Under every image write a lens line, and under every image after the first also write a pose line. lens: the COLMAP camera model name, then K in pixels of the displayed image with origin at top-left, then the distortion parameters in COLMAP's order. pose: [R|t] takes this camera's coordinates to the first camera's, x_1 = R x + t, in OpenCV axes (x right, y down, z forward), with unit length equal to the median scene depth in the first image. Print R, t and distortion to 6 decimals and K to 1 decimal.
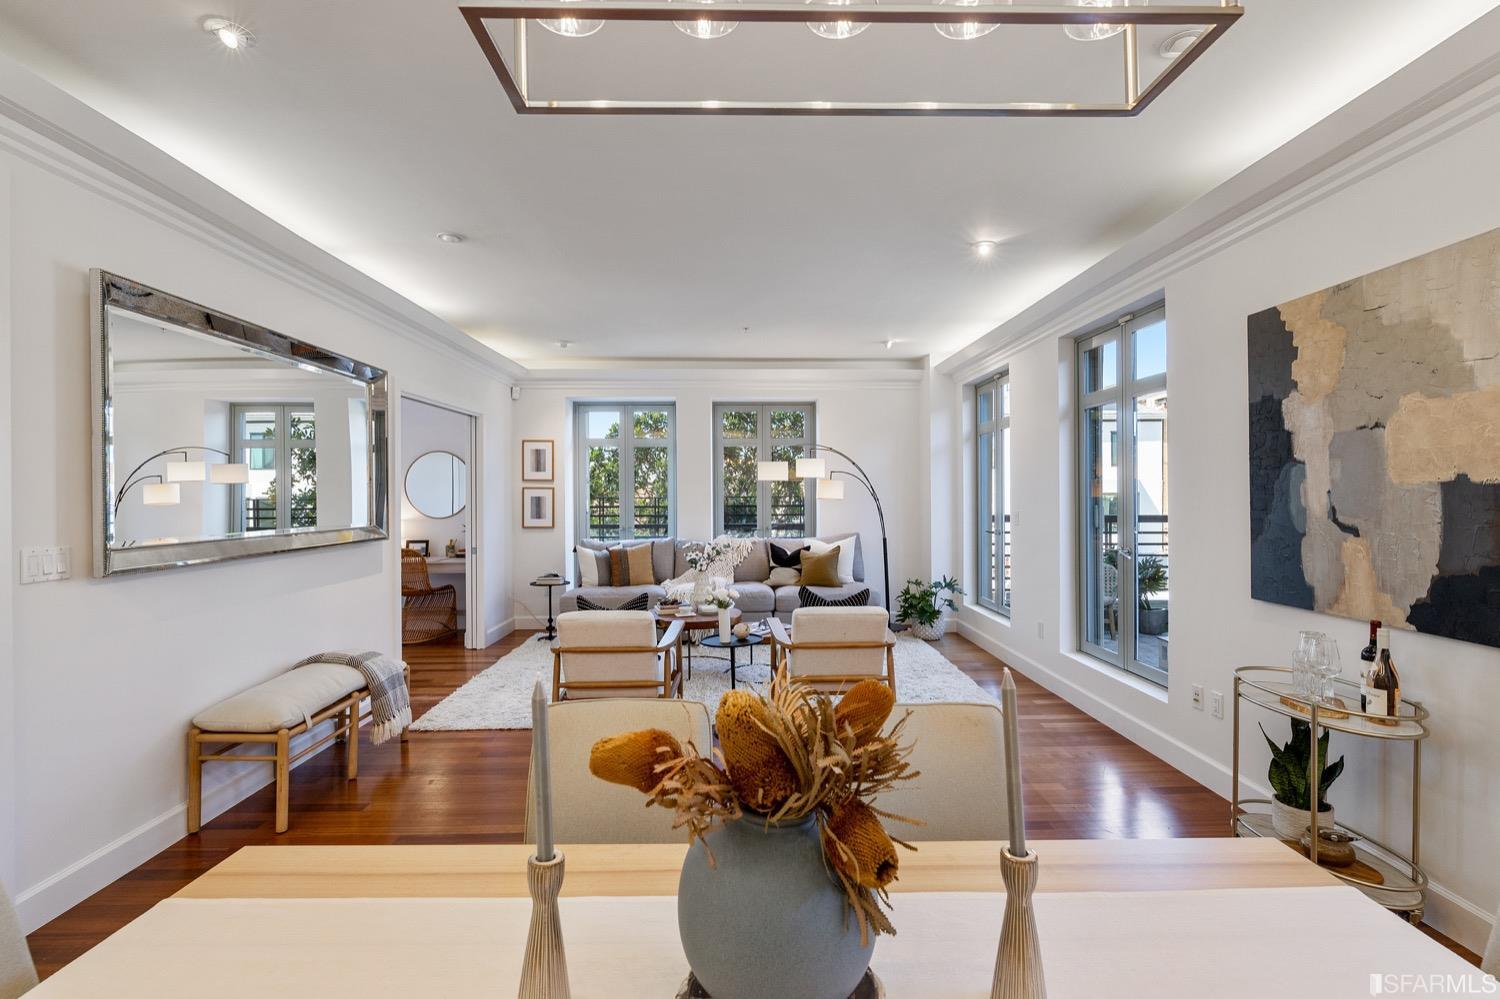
lens RADIAL K [[688.4, 0, 749.9], [0, 688.4, 492.9], [0, 0, 1]] dist [0.002855, 0.000419]
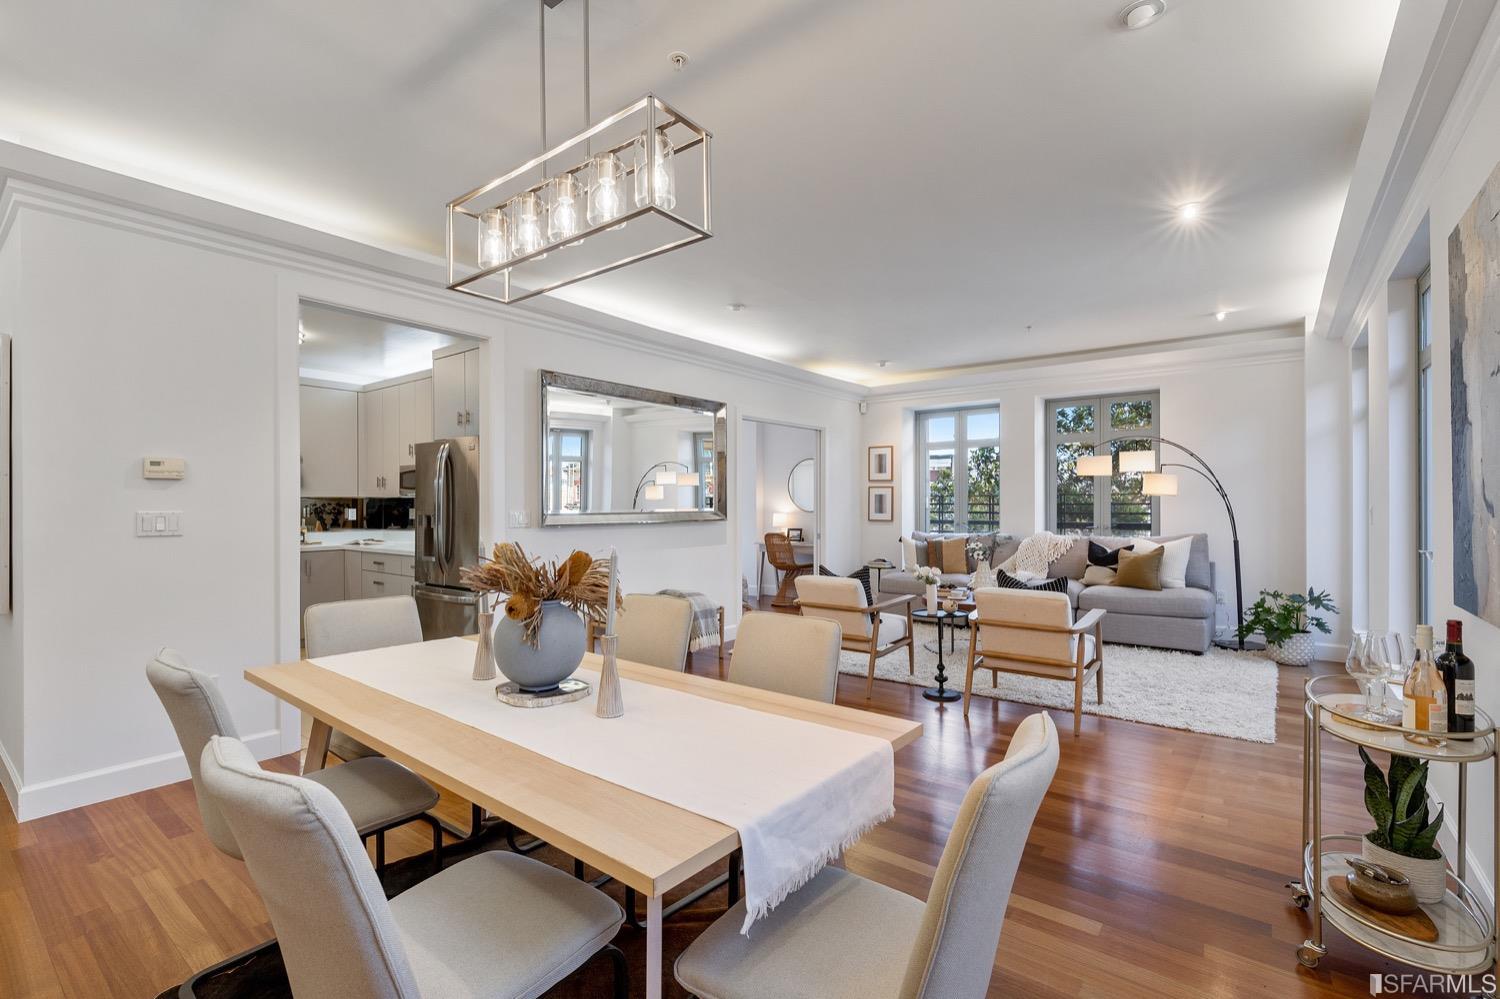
lens RADIAL K [[688.4, 0, 761.7], [0, 688.4, 503.1], [0, 0, 1]] dist [0.002855, 0.000419]
pose [[0.773182, 0.002471, -0.634179, 0.288625], [-0.001429, 0.999997, 0.002154, 0.018468], [0.634182, -0.000759, 0.773183, -0.038902]]
